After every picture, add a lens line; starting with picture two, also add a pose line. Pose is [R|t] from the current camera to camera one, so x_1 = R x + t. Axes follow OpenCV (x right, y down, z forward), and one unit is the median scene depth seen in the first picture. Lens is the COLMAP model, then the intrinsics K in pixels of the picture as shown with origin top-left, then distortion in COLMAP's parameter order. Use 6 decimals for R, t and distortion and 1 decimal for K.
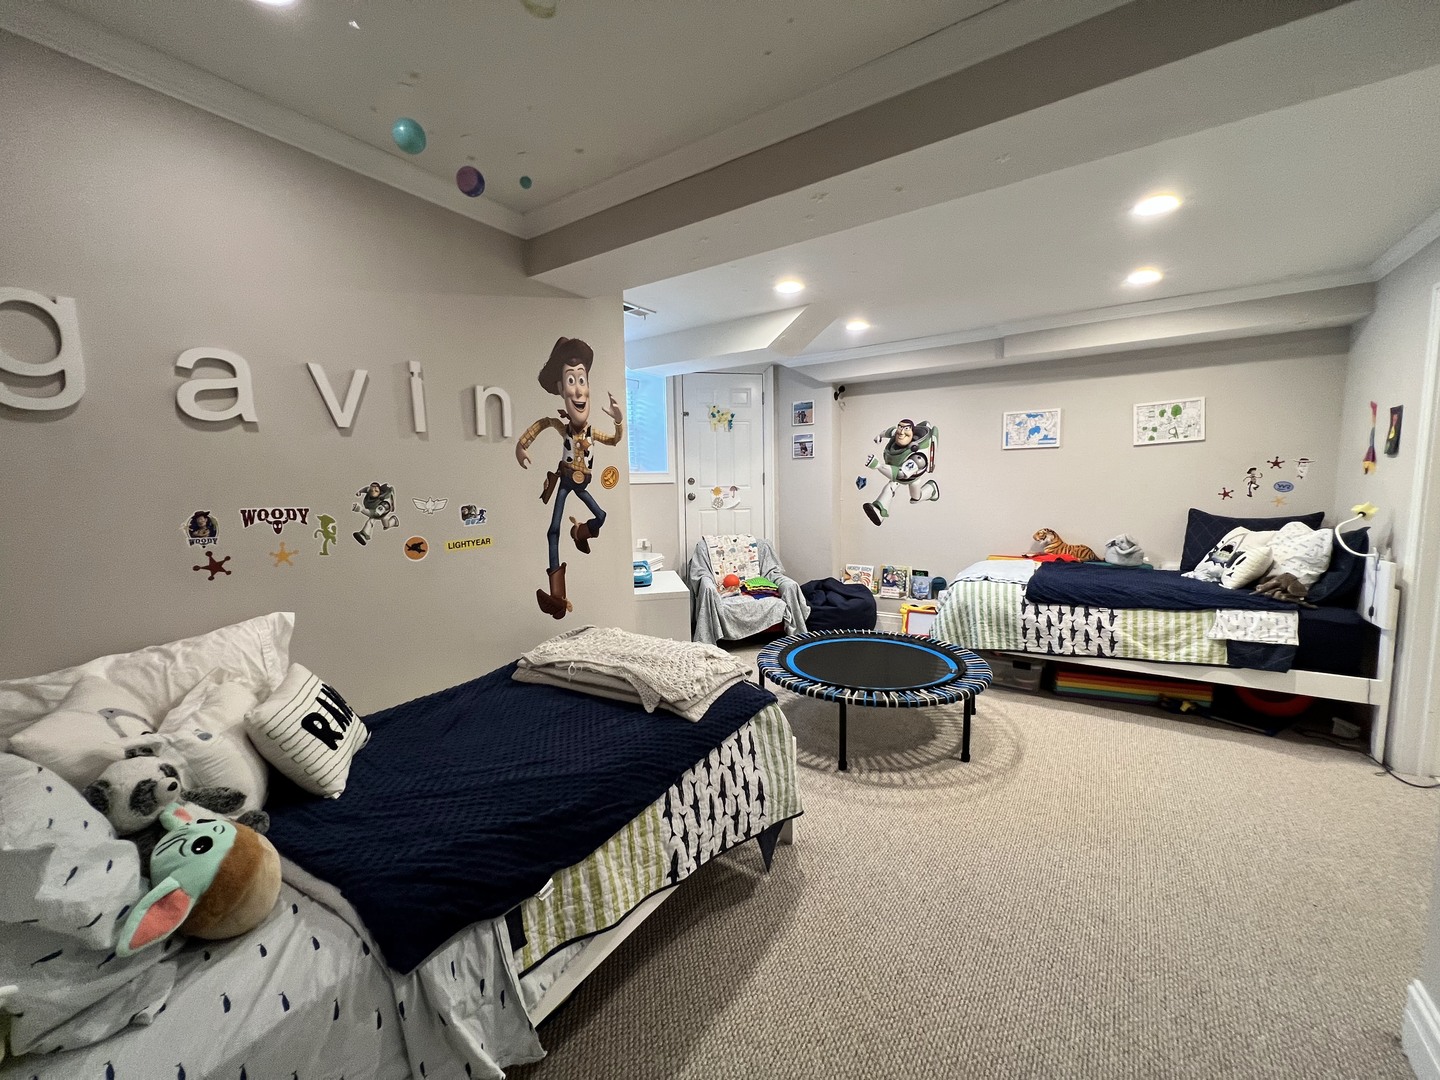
lens RADIAL K [[577.6, 0, 715.7], [0, 577.6, 539.0], [0, 0, 1]] dist [0.000650, -0.000284]
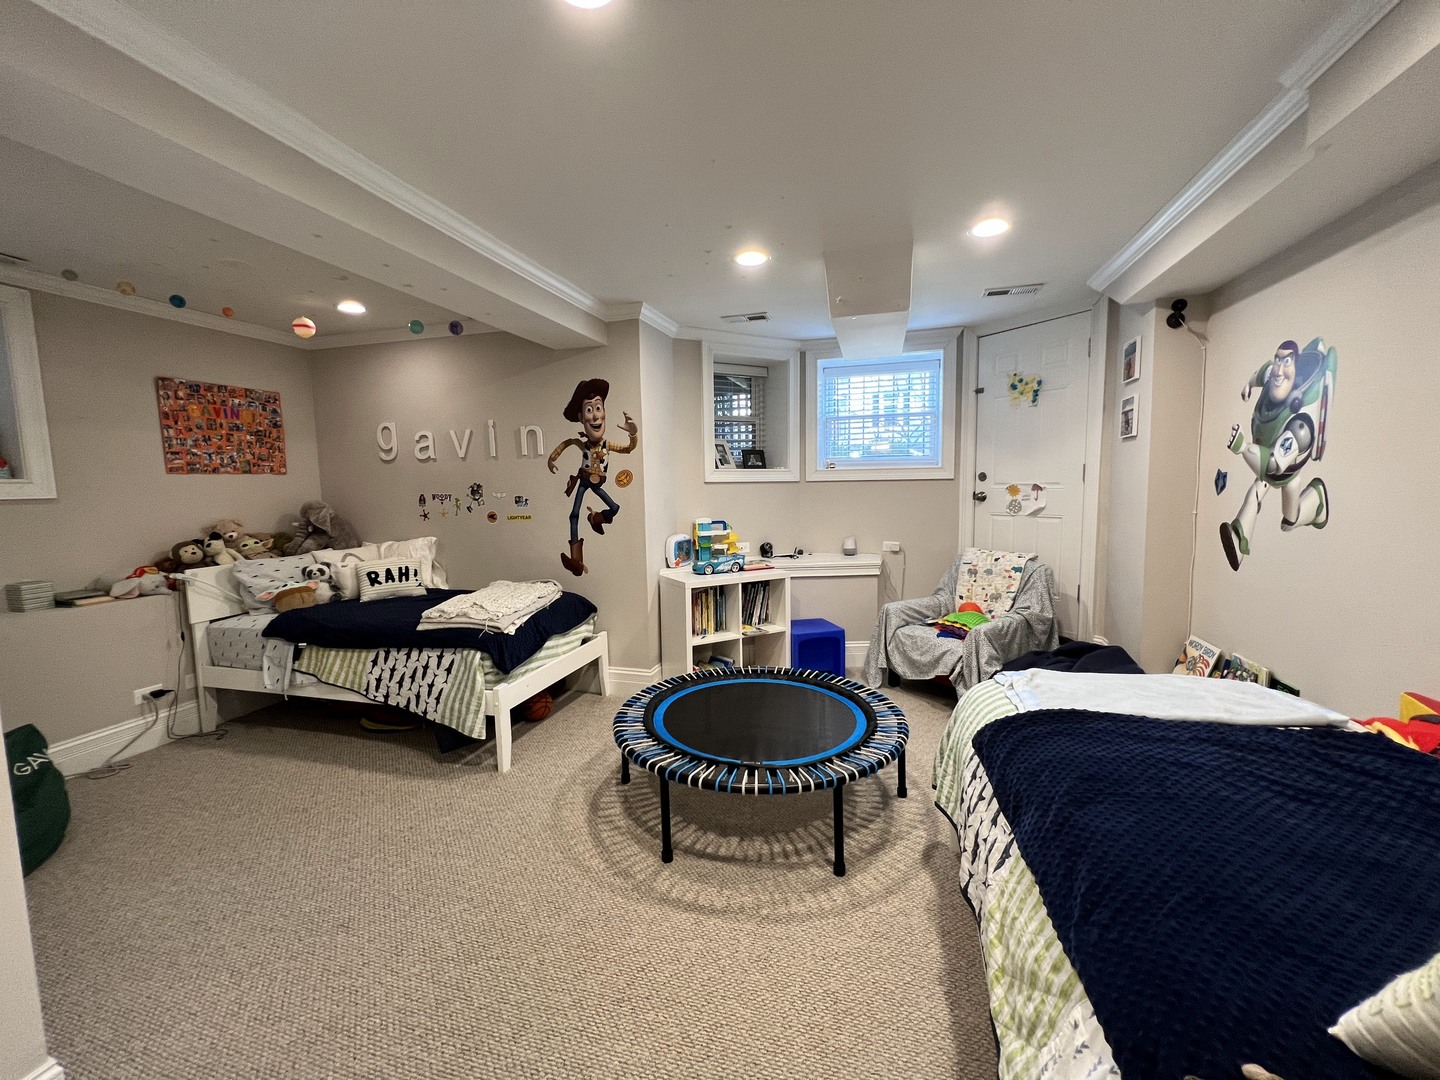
lens RADIAL K [[577.6, 0, 718.0], [0, 577.6, 539.5], [0, 0, 1]] dist [0.000650, -0.000284]
pose [[0.311538, 0.107154, -0.944173, 1.181519], [-0.084785, 0.992793, 0.084696, -0.104531], [0.946444, 0.053666, 0.318378, 0.847043]]
